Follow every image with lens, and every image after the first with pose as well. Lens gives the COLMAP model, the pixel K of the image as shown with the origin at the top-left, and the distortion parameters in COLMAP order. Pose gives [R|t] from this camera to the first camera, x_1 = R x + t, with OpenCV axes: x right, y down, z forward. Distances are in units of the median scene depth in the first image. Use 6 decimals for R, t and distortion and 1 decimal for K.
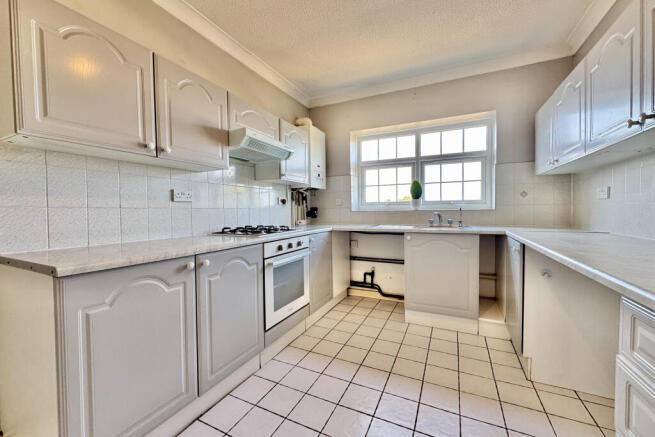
lens RADIAL K [[262.3, 0, 328.4], [0, 262.3, 217.2], [0, 0, 1]] dist [-0.000648, -0.000041]
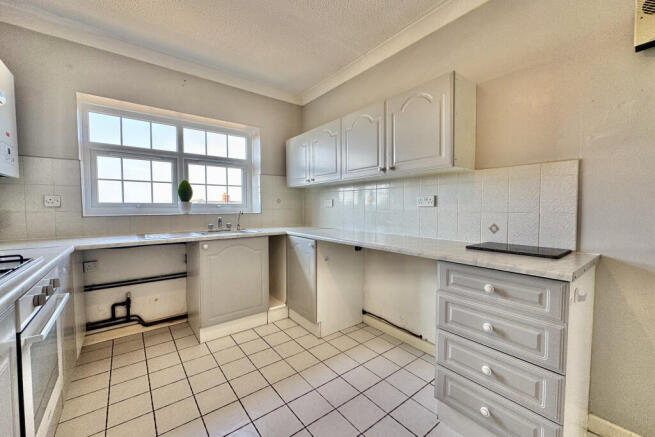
lens RADIAL K [[262.3, 0, 328.4], [0, 262.3, 217.2], [0, 0, 1]] dist [-0.000648, -0.000041]
pose [[0.445604, -0.023401, 0.894924, -0.235045], [0.021648, 0.999648, 0.015360, -0.019386], [-0.894968, 0.012529, 0.445954, 0.180981]]
